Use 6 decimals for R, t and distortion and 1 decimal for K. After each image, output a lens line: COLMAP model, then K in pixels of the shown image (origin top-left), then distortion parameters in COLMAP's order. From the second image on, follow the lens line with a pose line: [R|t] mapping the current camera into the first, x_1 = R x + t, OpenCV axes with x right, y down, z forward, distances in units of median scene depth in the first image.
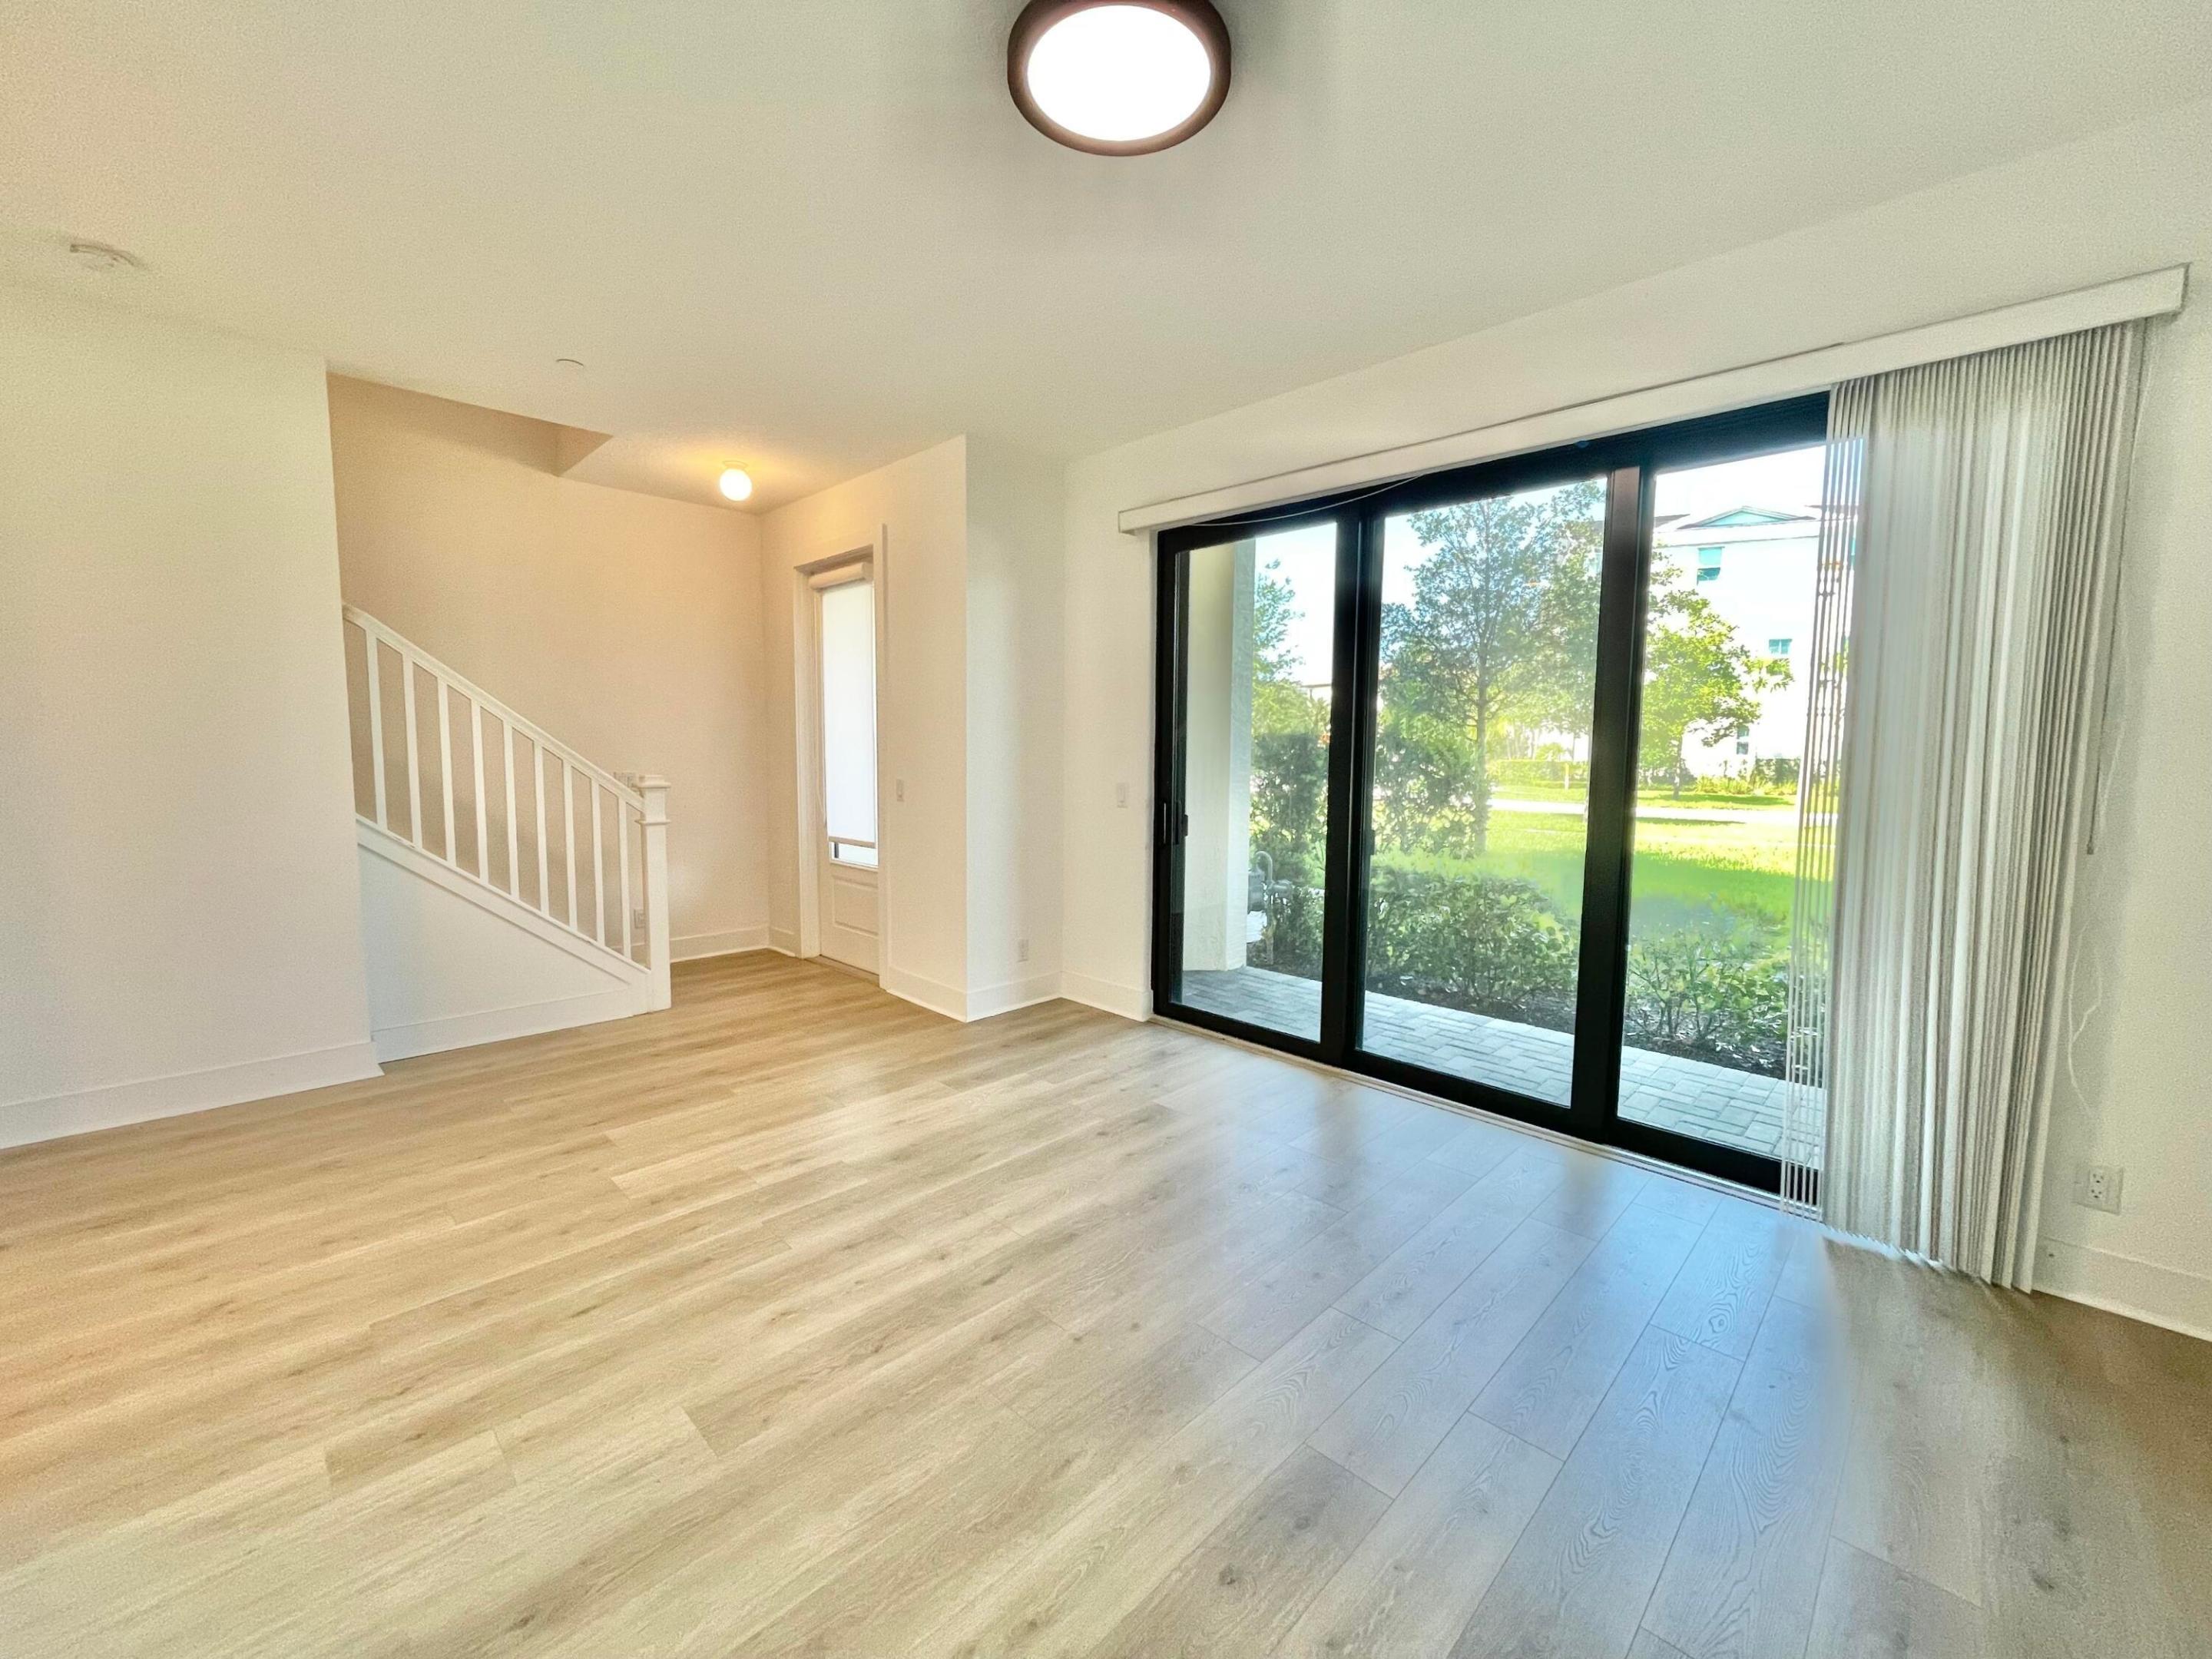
lens RADIAL K [[895.1, 0, 1106.0], [0, 895.1, 829.5], [0, 0, 1]] dist [-0.001394, -0.000772]
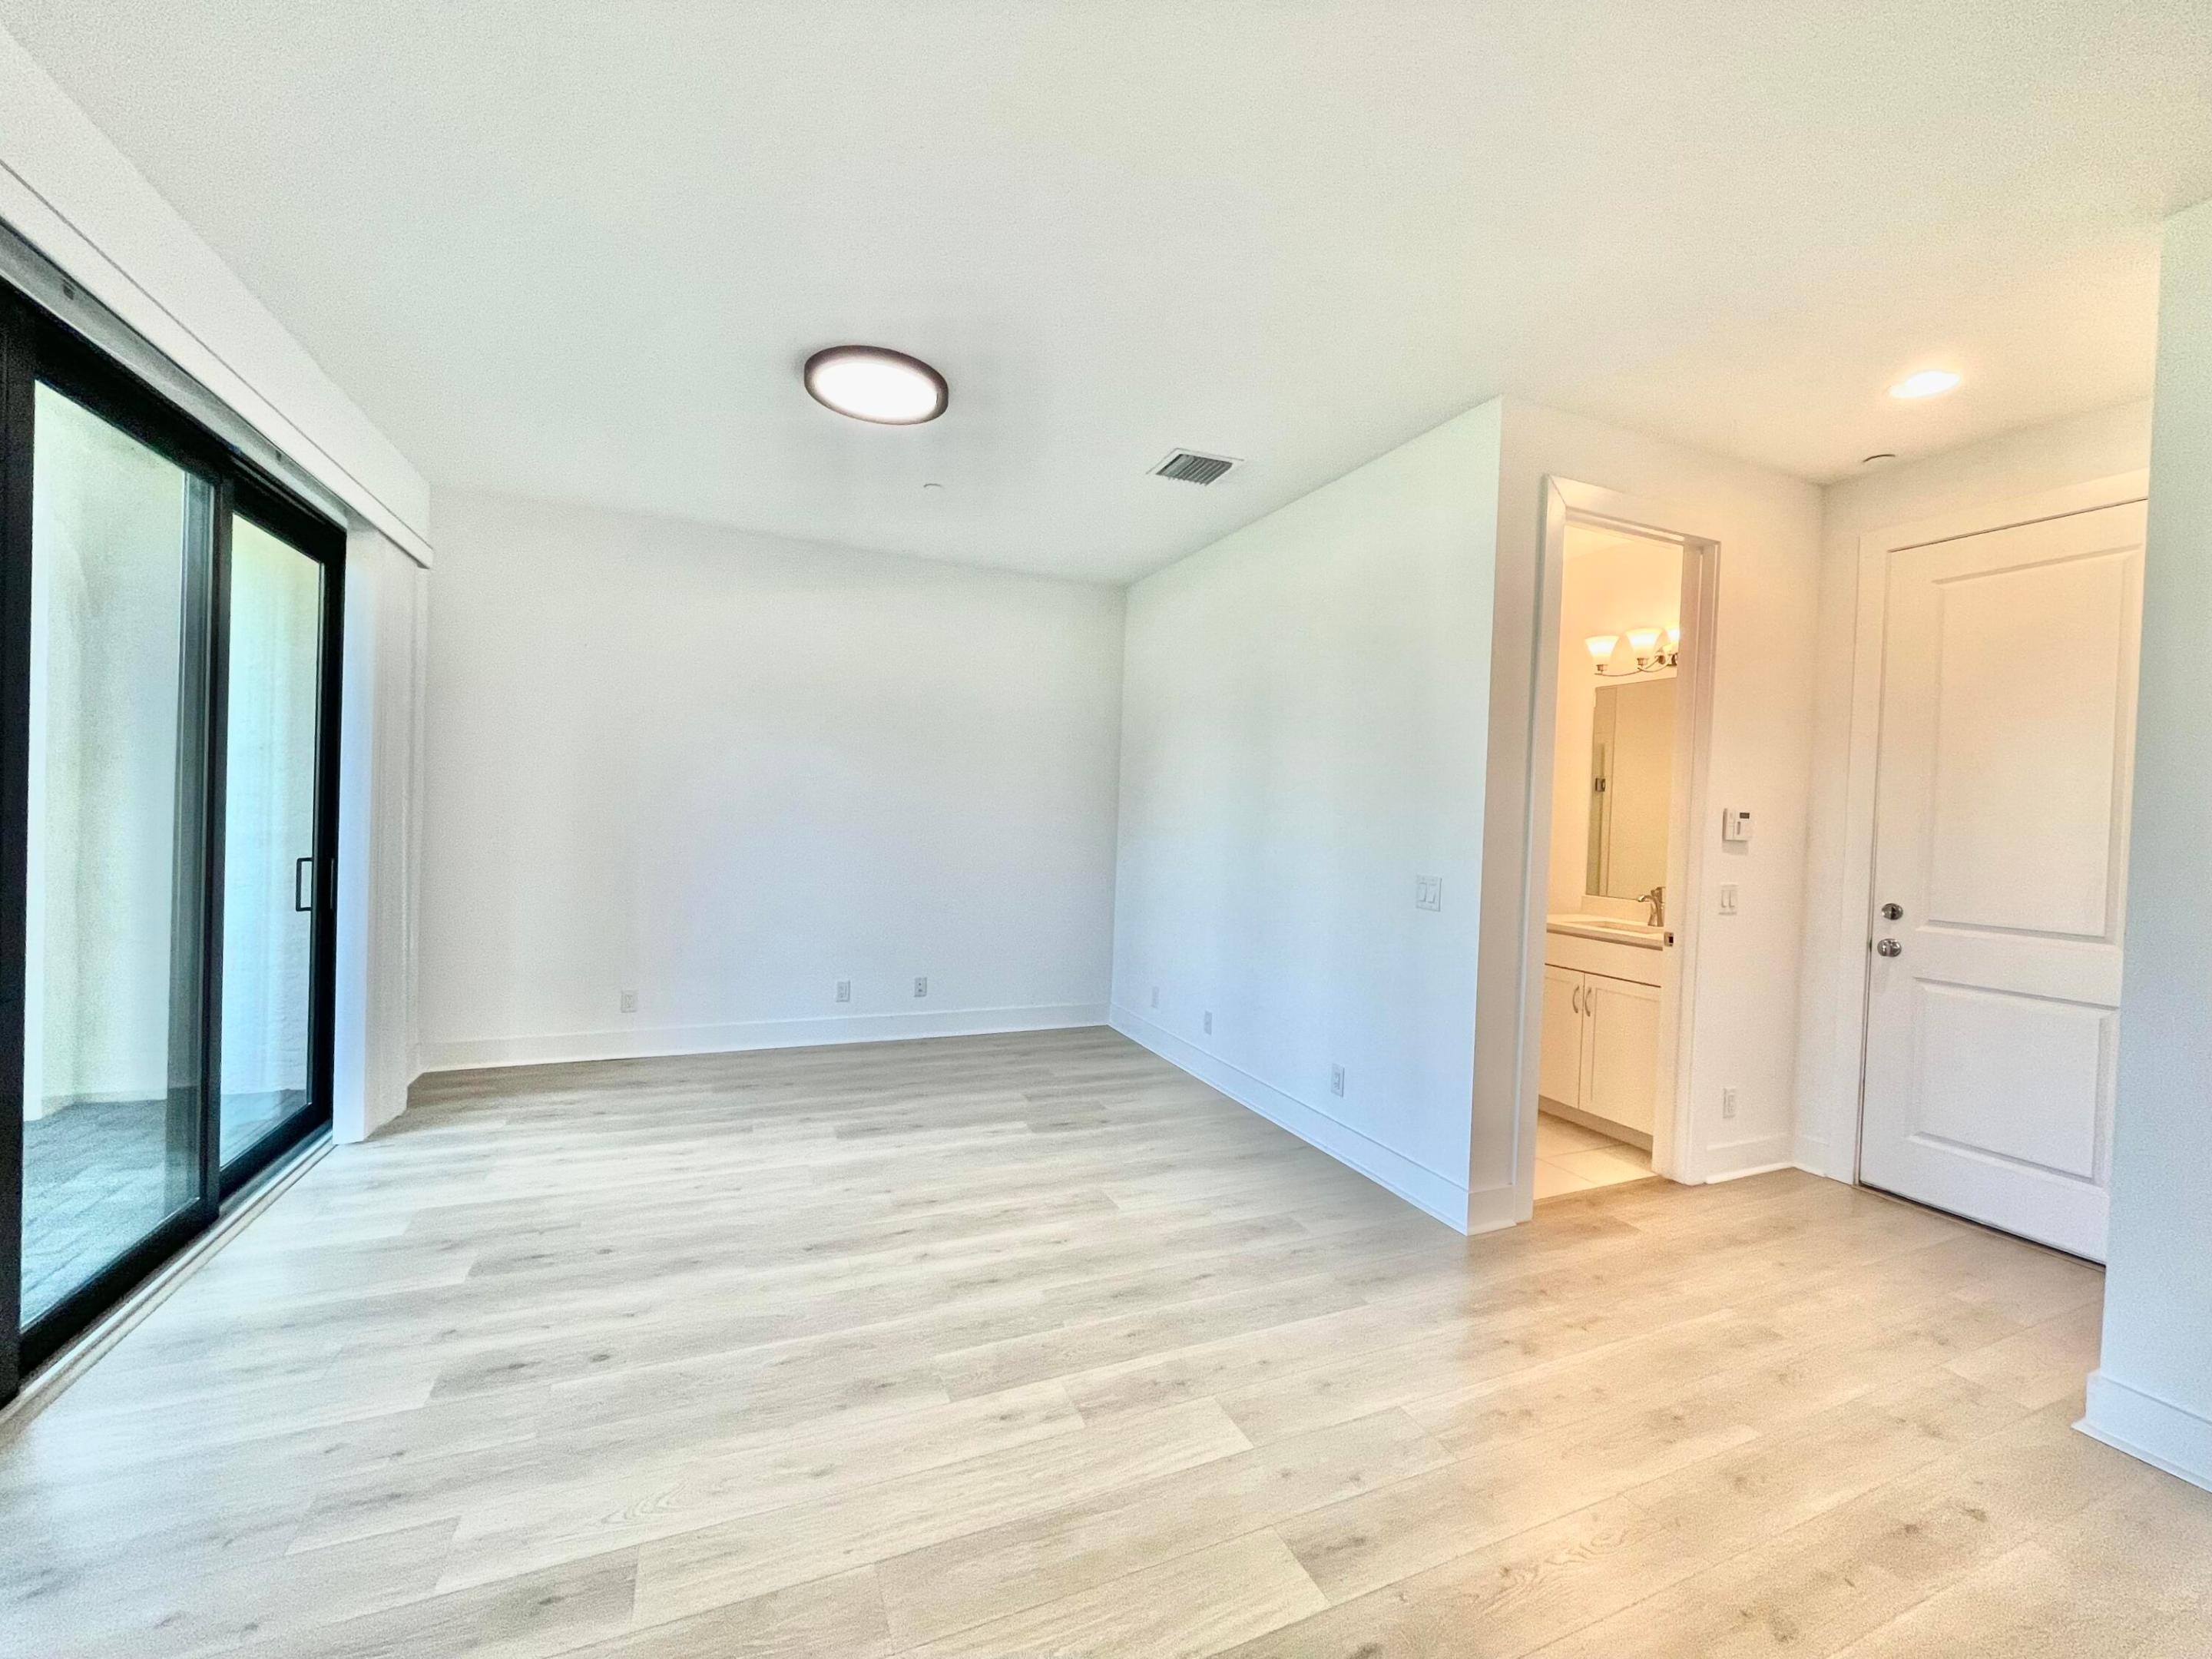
lens RADIAL K [[895.1, 0, 1106.0], [0, 895.1, 829.5], [0, 0, 1]] dist [-0.001394, -0.000772]
pose [[-0.927365, -0.050286, 0.370763, -0.796614], [-0.010504, 0.994036, 0.108548, -0.190536], [-0.374010, 0.096769, -0.922362, 1.918904]]
